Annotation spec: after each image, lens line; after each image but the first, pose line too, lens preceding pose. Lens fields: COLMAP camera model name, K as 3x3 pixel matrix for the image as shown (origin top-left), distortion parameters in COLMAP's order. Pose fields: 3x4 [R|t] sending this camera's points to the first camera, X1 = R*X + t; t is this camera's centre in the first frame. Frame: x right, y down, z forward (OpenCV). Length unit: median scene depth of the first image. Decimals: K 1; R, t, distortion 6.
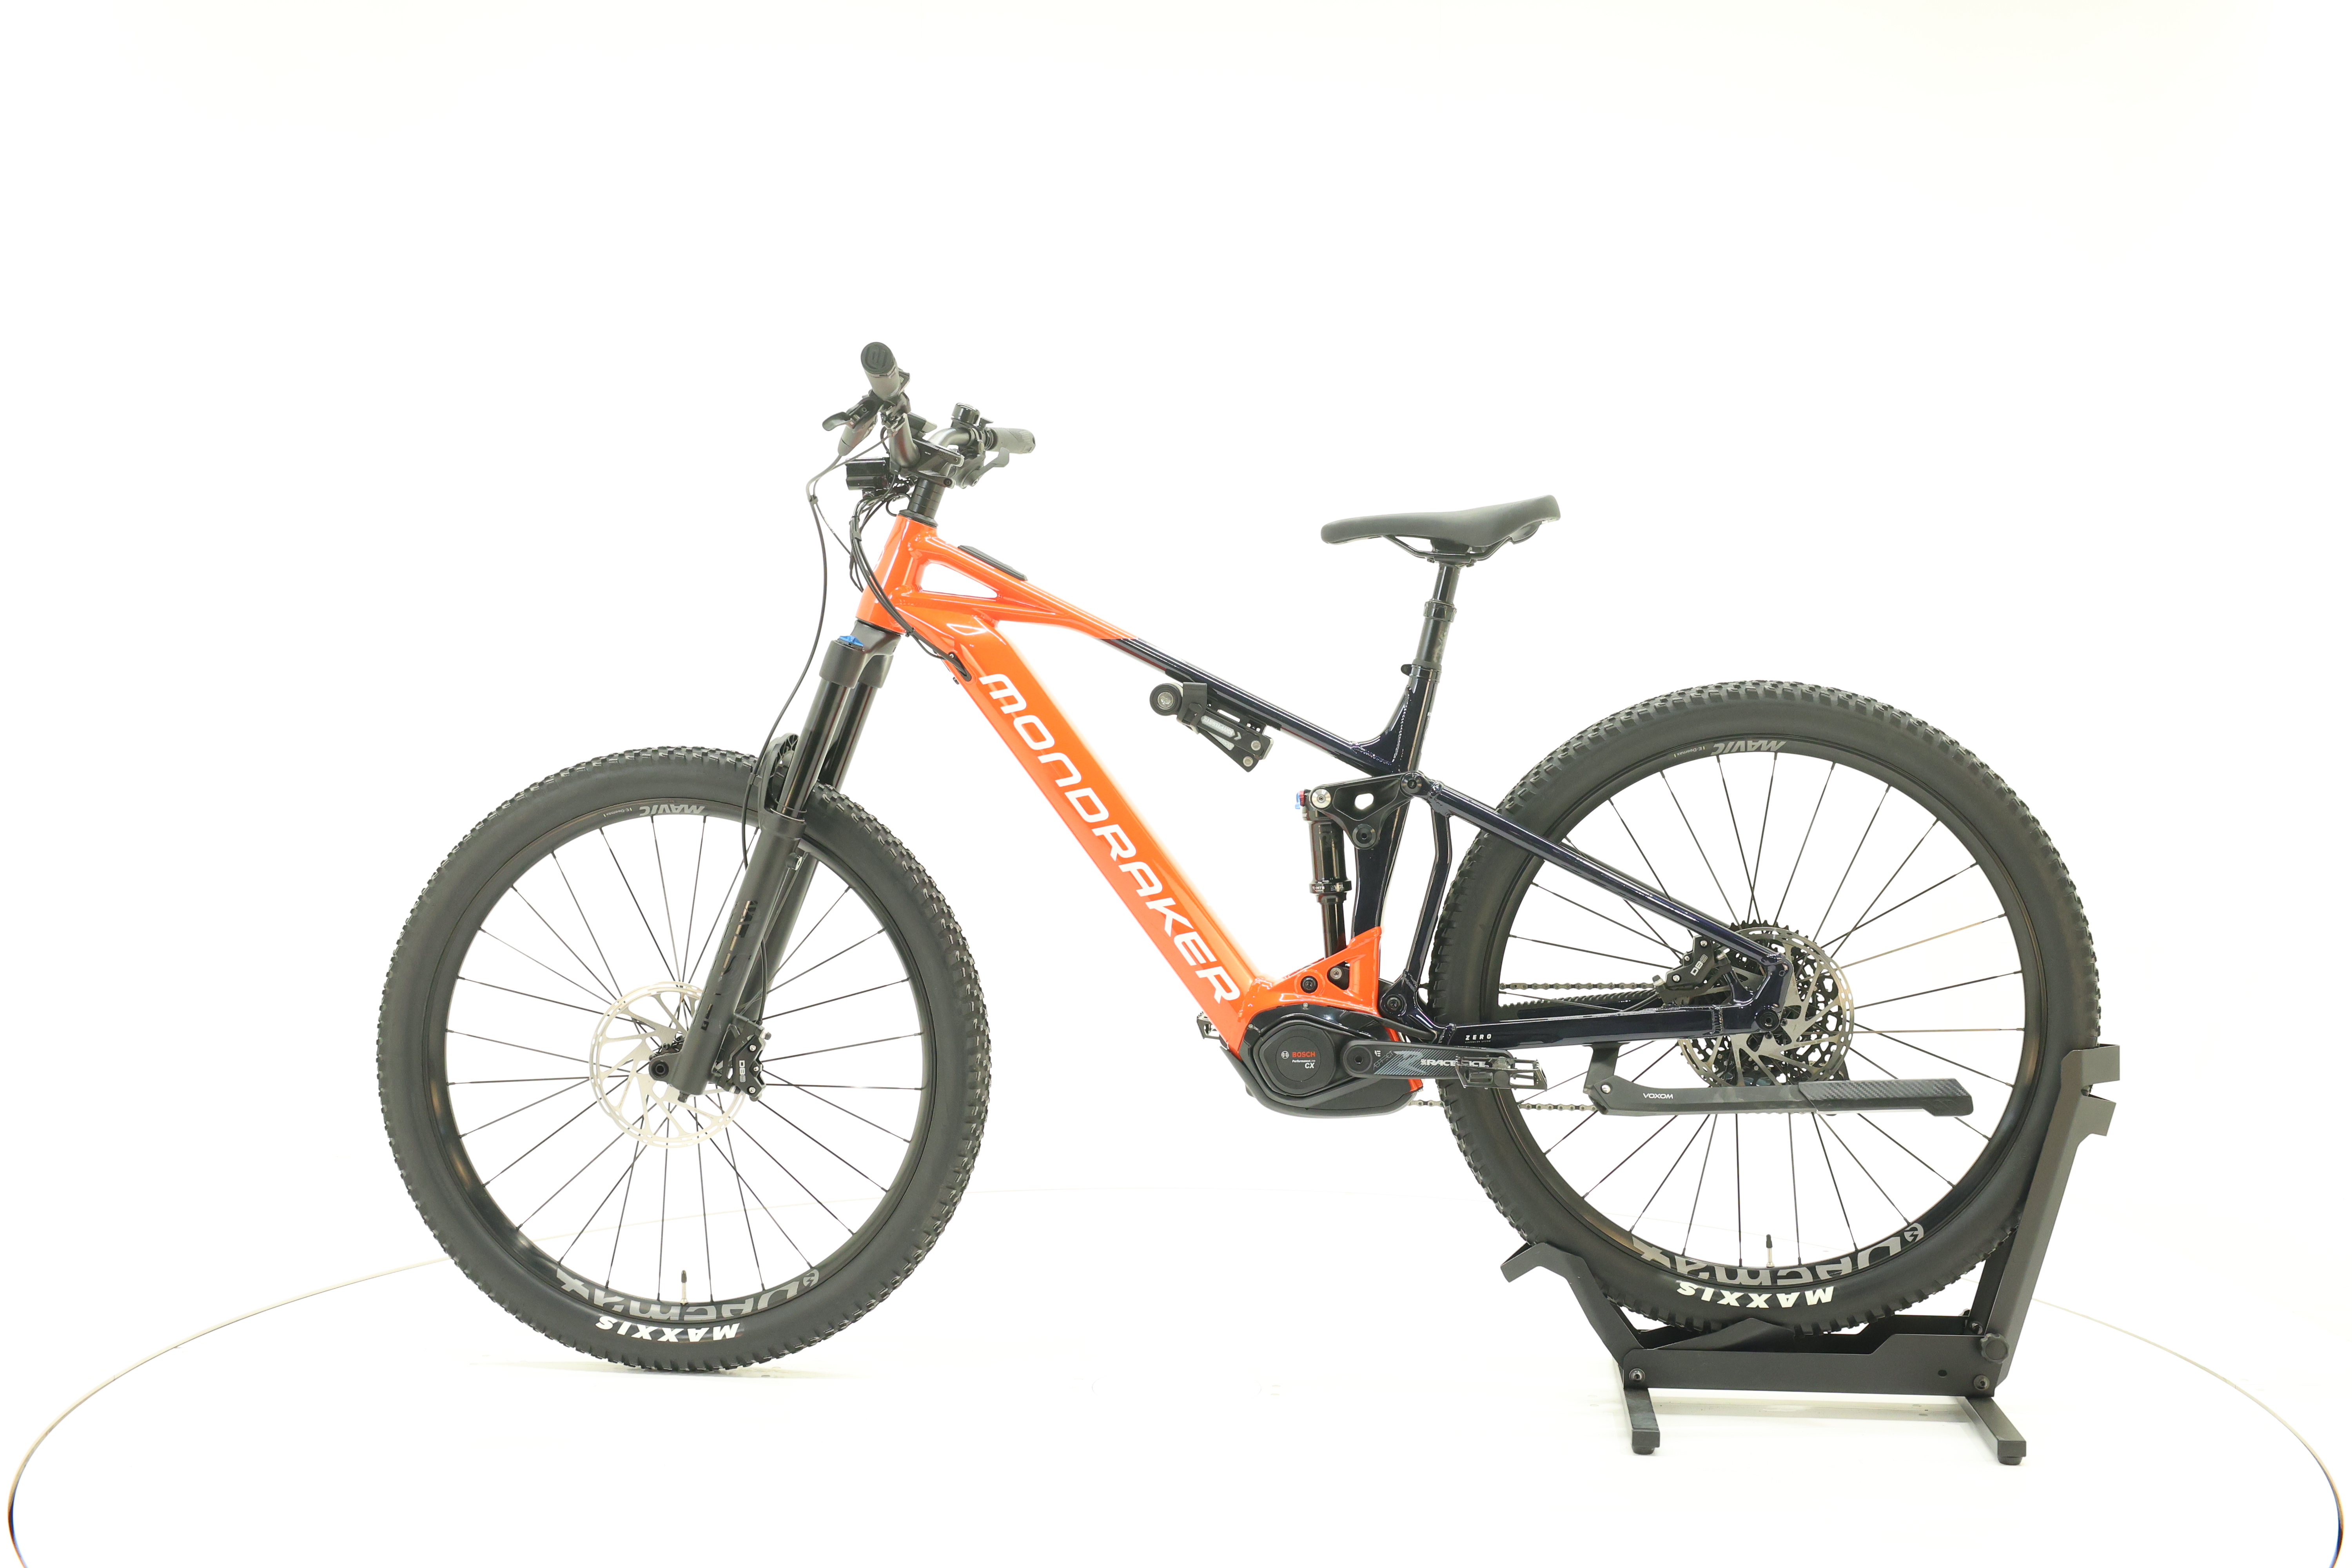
lens RADIAL K [[2528.0, 0, 1191.3], [0, 2528.0, 773.2], [0, 0, 1]] dist [-0.002708, 0.000000]
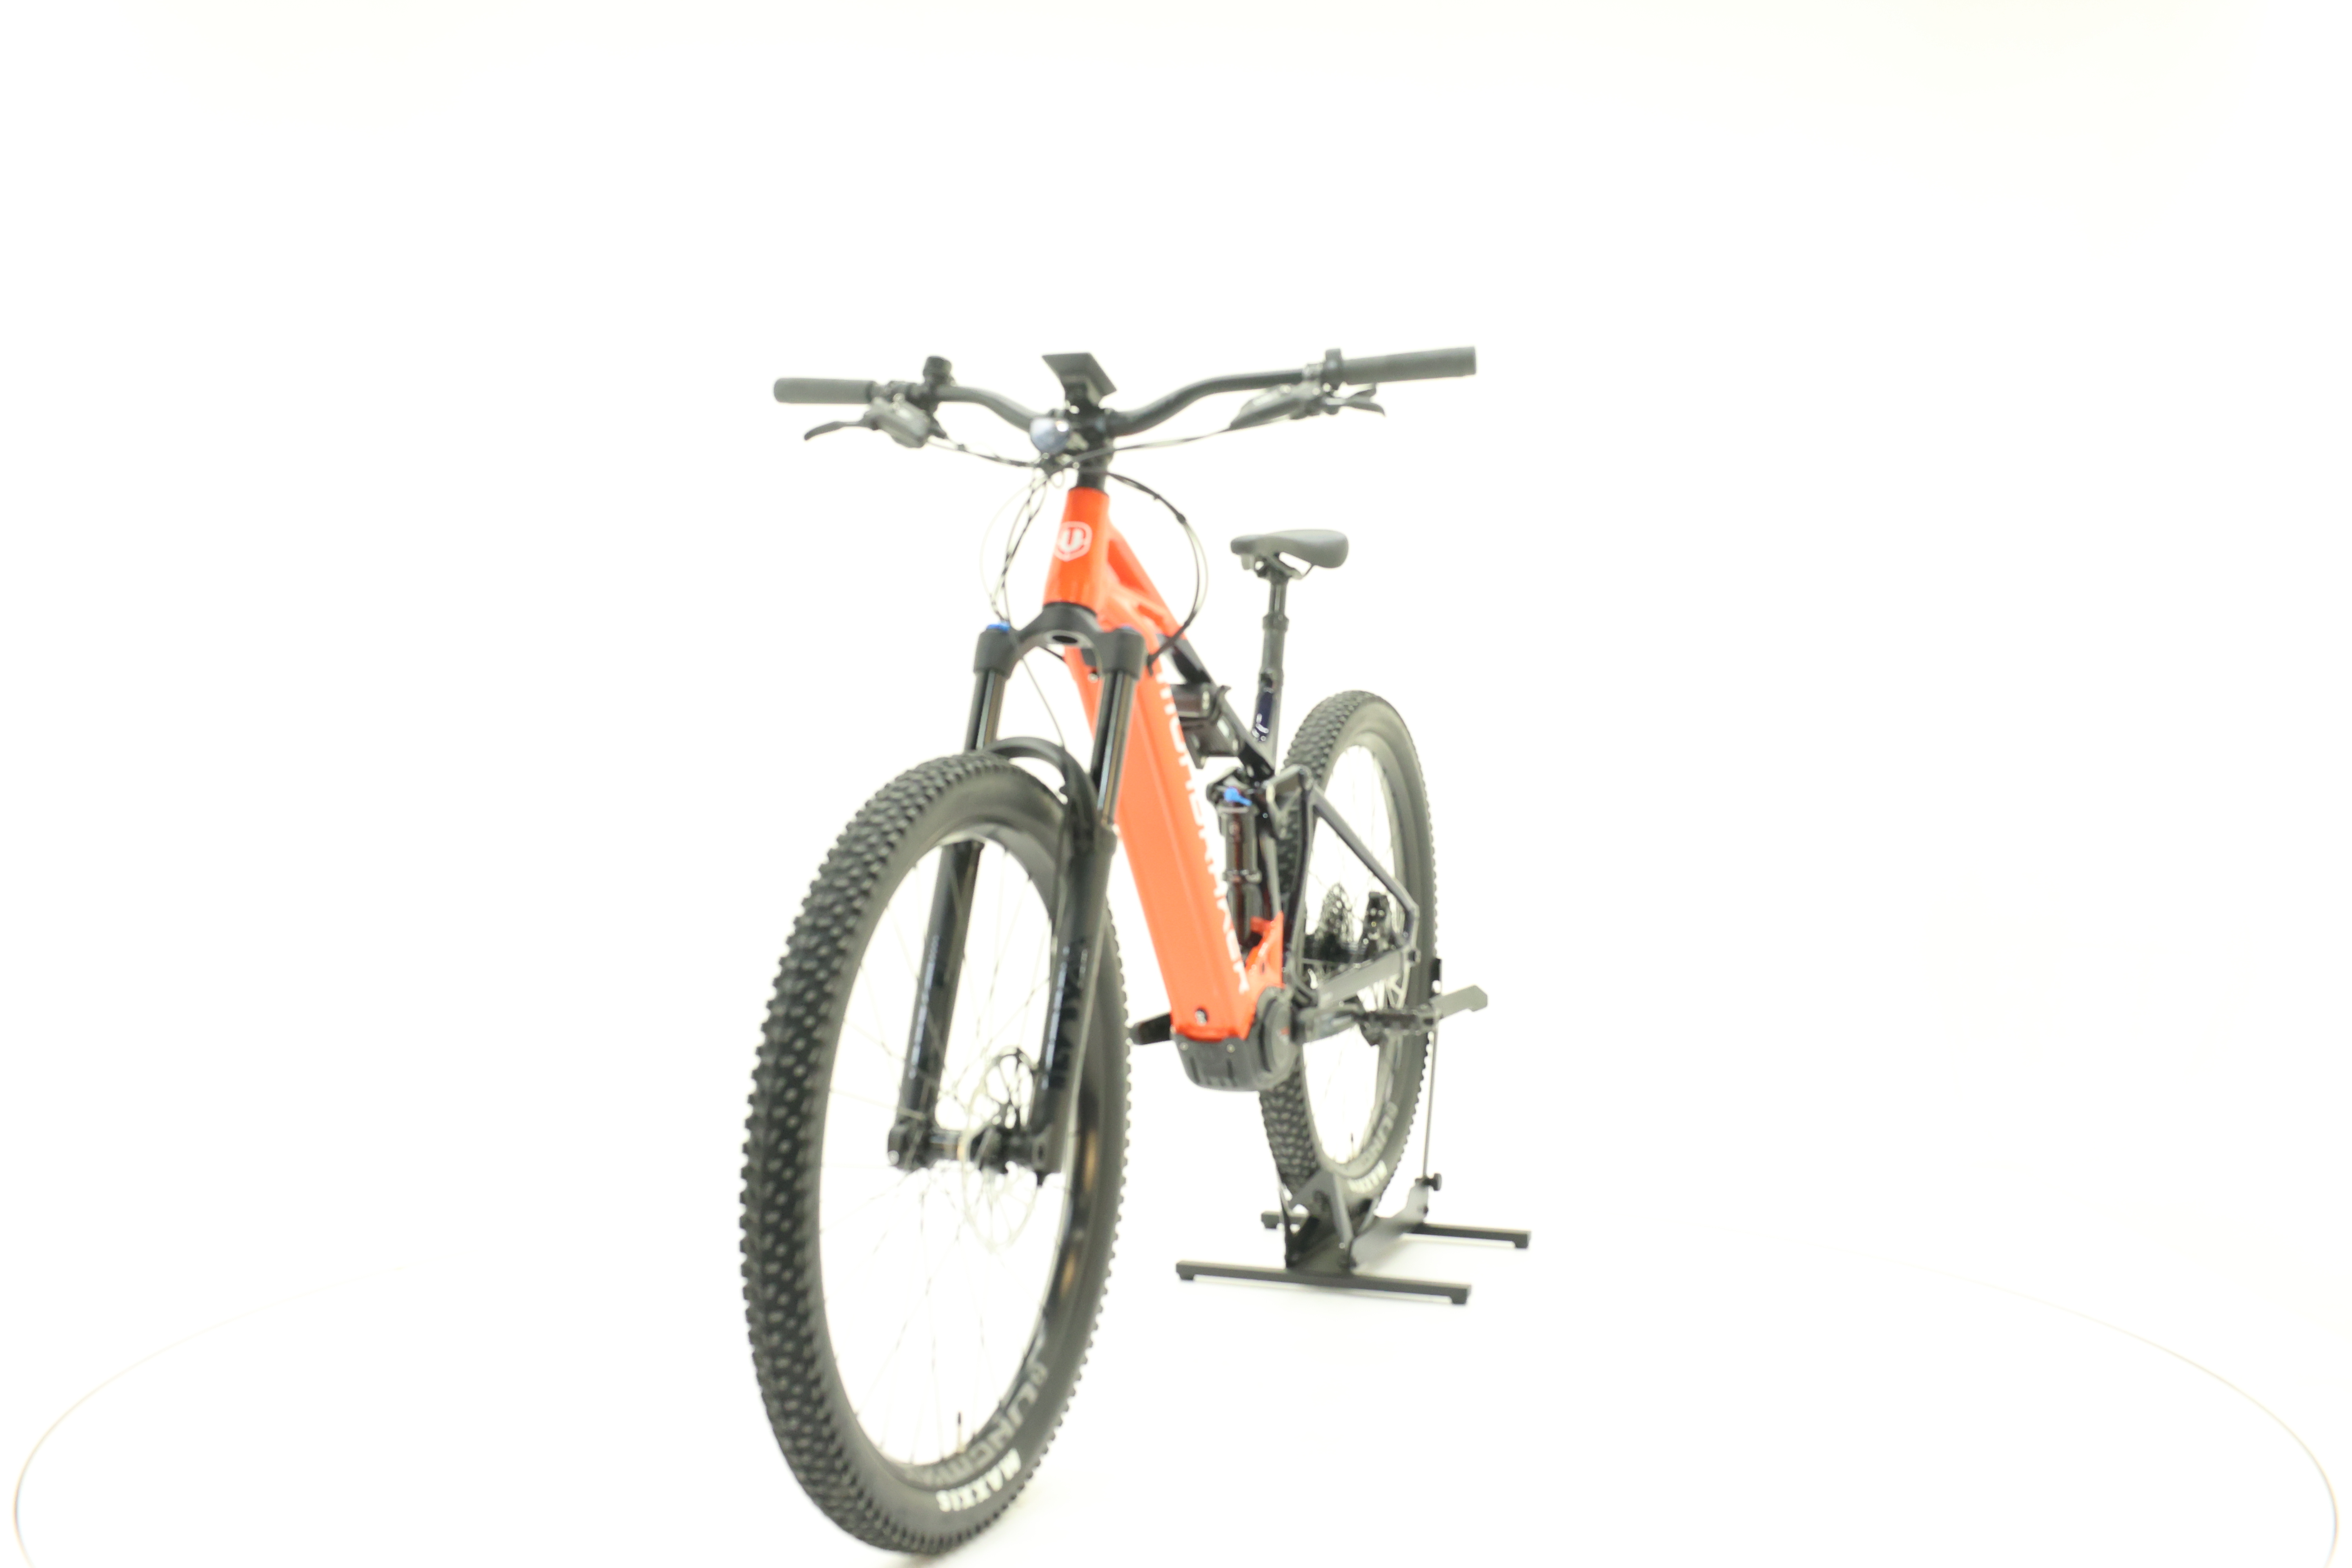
lens RADIAL K [[2528.0, 0, 1193.0], [0, 2528.0, 778.6], [0, 0, 1]] dist [-0.002708, 0.000000]
pose [[0.242740, -0.022957, 0.969820, -0.992798], [0.016929, 0.999668, 0.019427, -0.017597], [-0.969944, 0.011702, 0.243048, 0.763650]]
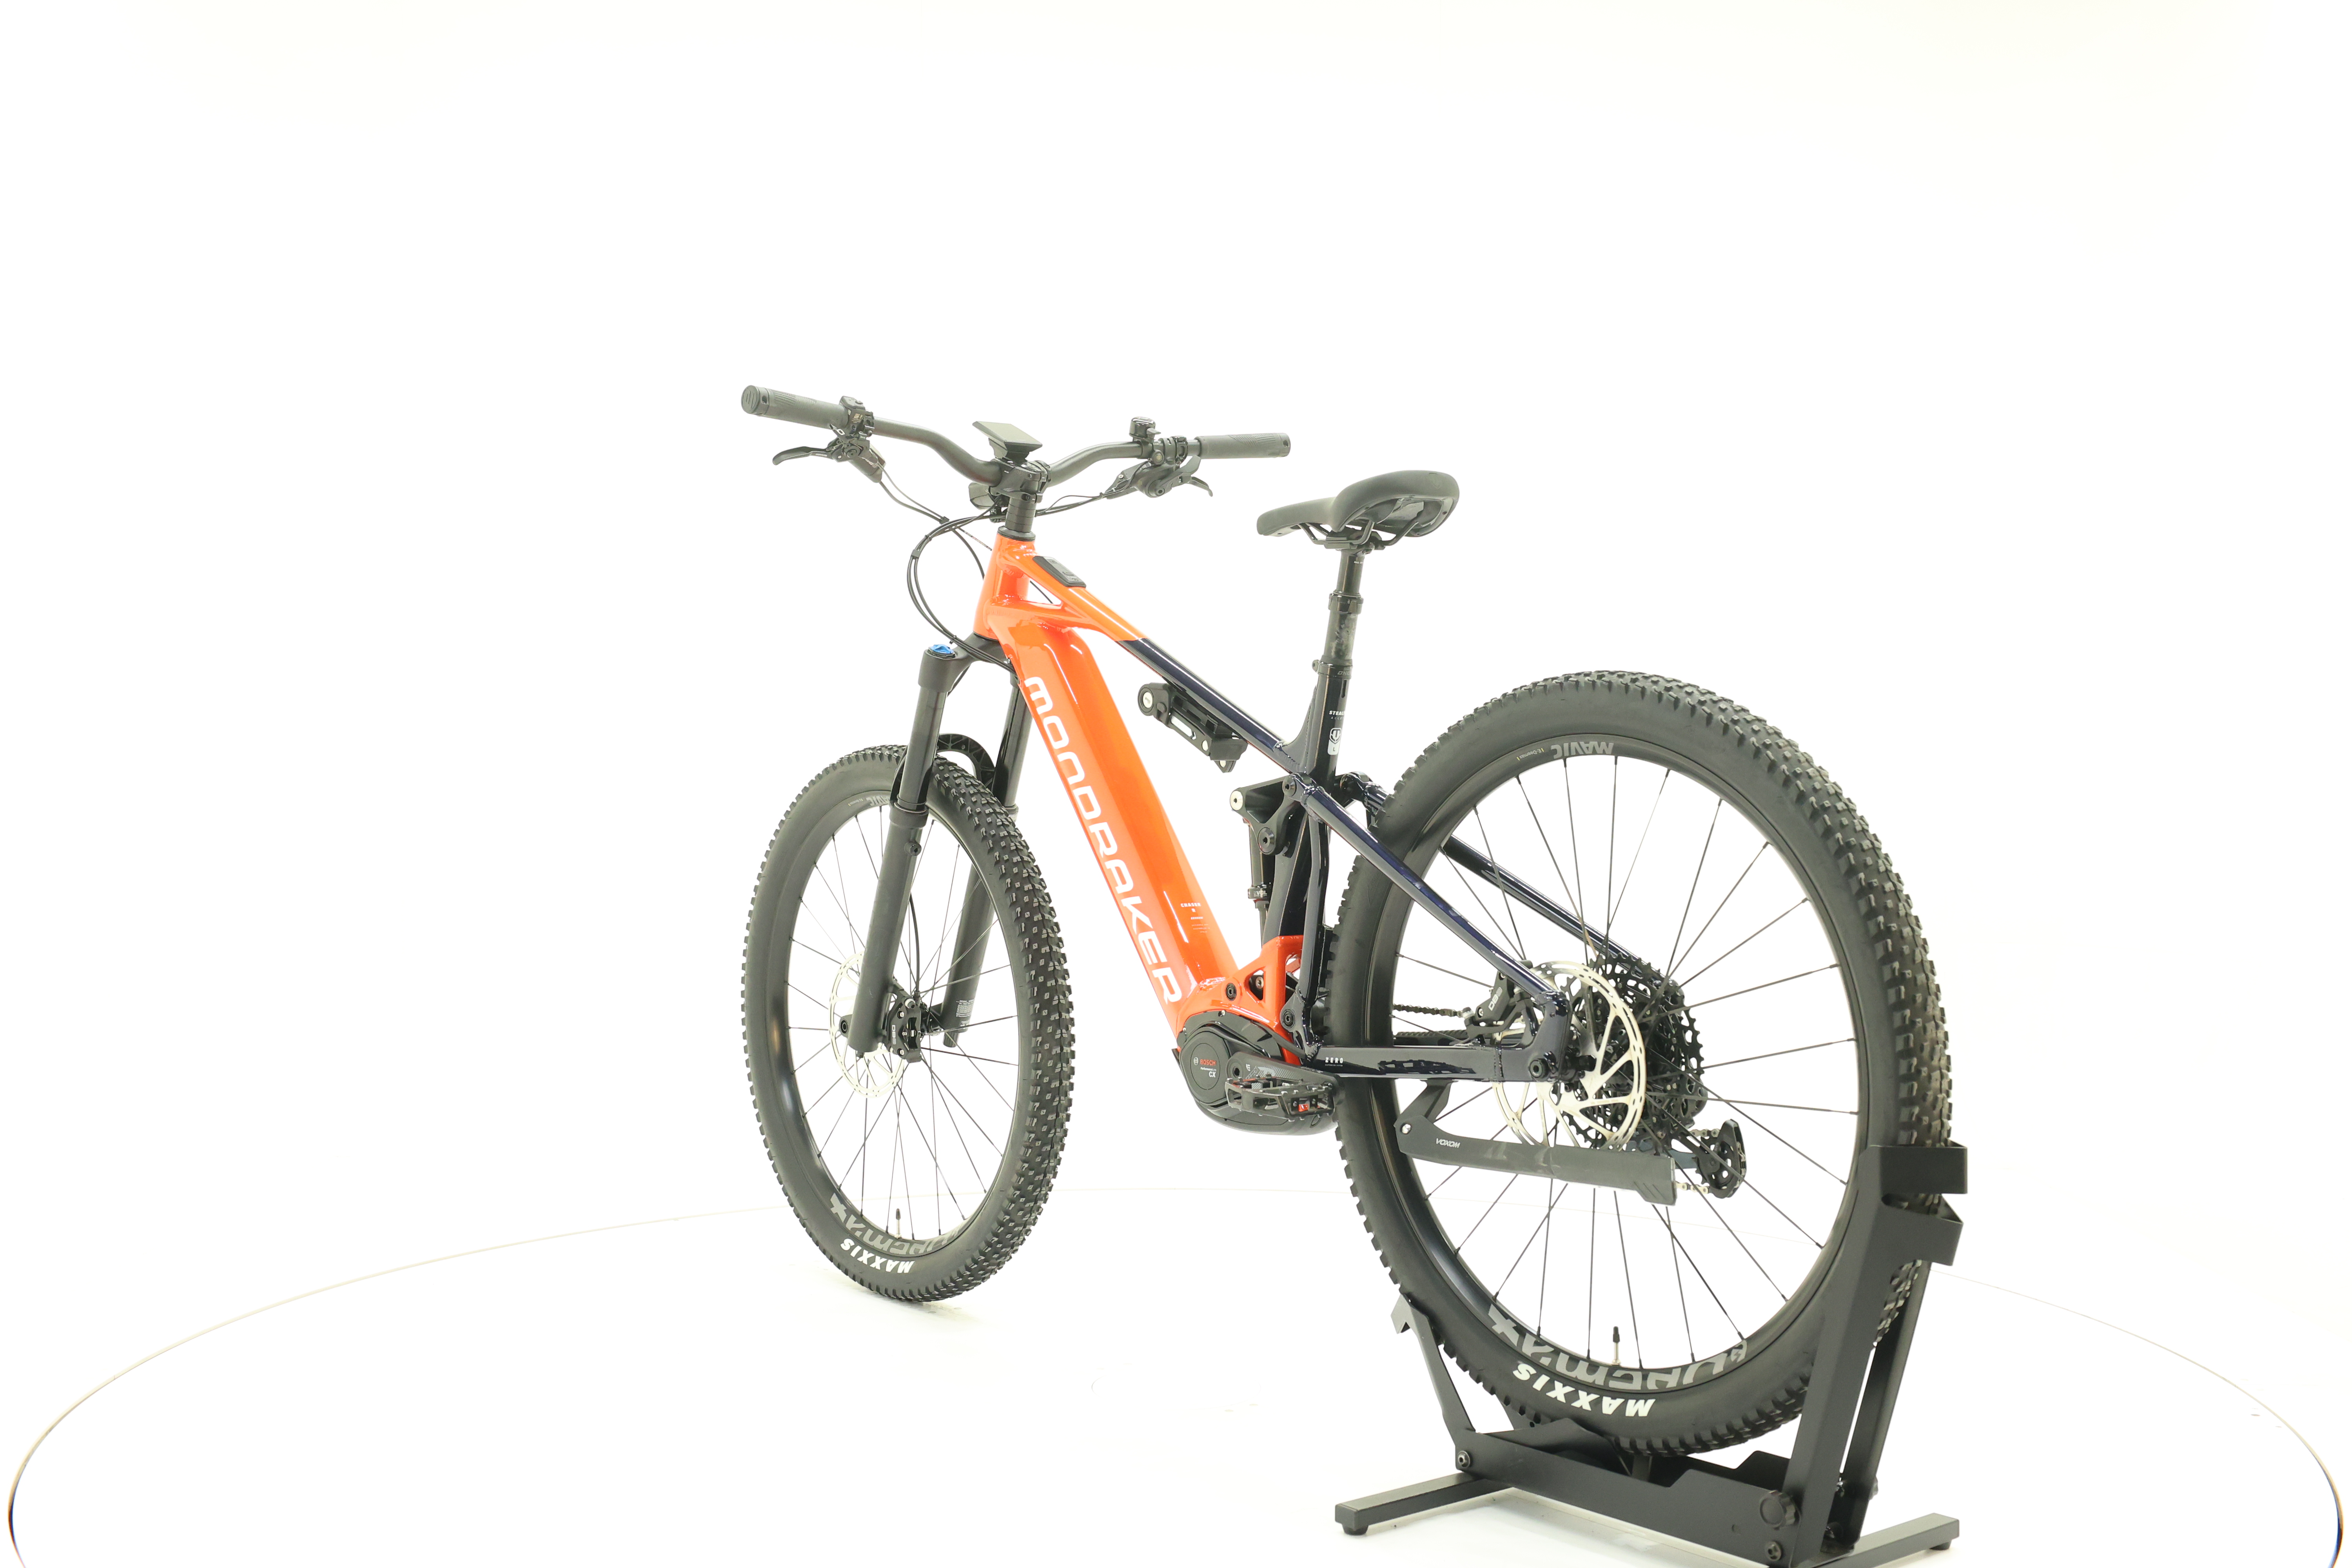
lens RADIAL K [[2528.0, 0, 1188.6], [0, 2528.0, 767.4], [0, 0, 1]] dist [-0.002708, 0.000000]
pose [[0.716013, 0.009733, -0.698019, 0.708092], [-0.015108, 0.999885, -0.001555, -0.000810], [0.697923, 0.011659, 0.716078, 0.291292]]
